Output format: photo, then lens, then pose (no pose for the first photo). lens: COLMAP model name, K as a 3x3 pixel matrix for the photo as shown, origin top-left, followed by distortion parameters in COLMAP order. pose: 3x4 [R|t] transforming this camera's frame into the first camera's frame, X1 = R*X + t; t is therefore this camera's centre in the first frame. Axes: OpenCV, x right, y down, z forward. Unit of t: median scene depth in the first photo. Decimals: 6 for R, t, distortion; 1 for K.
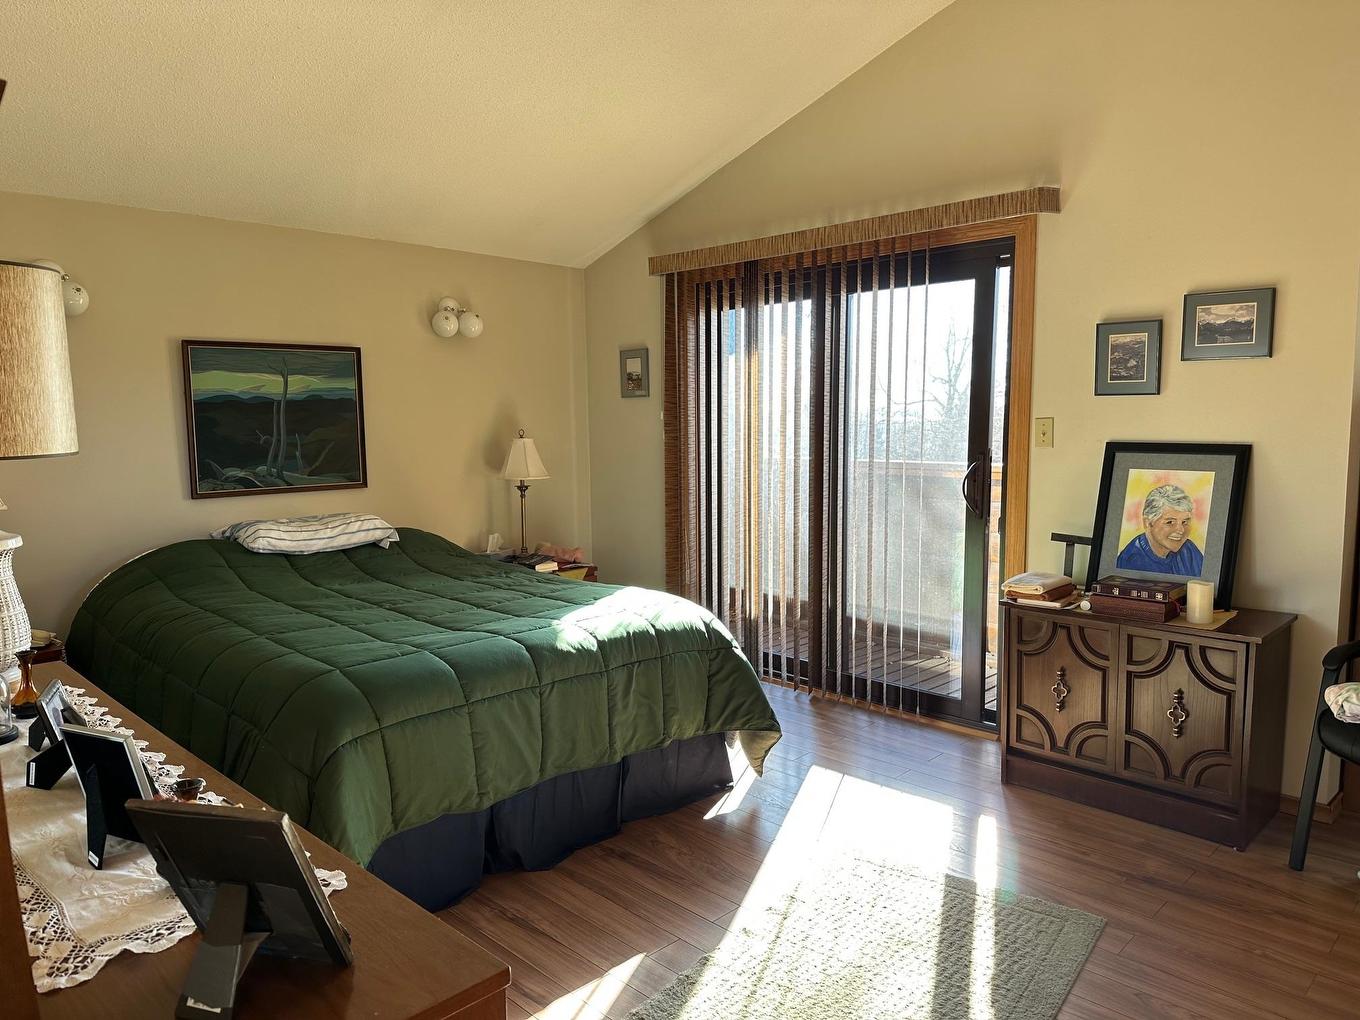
lens RADIAL K [[941.2, 0, 680.0], [0, 941.2, 510.0], [0, 0, 1]] dist [0.001965, 0.000300]
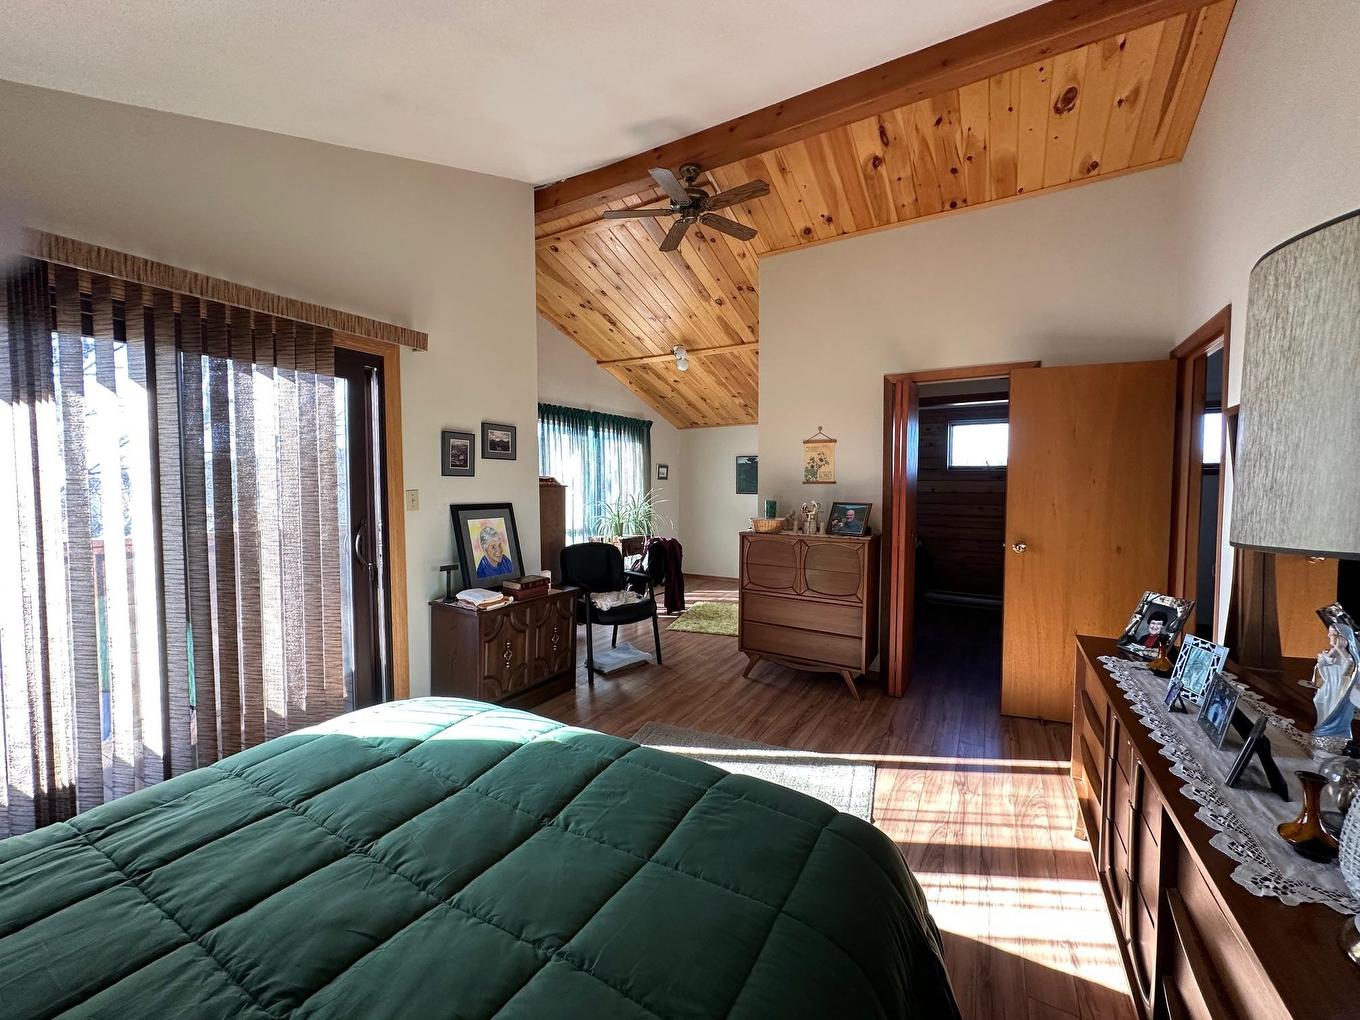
lens RADIAL K [[536.6, 0, 680.0], [0, 536.6, 510.0], [0, 0, 1]] dist [0.000240, 0.000076]
pose [[-0.237258, -0.035376, 0.970802, -0.545157], [0.098160, 0.993349, 0.060187, -0.082384], [-0.966475, 0.109574, -0.232207, 0.856602]]
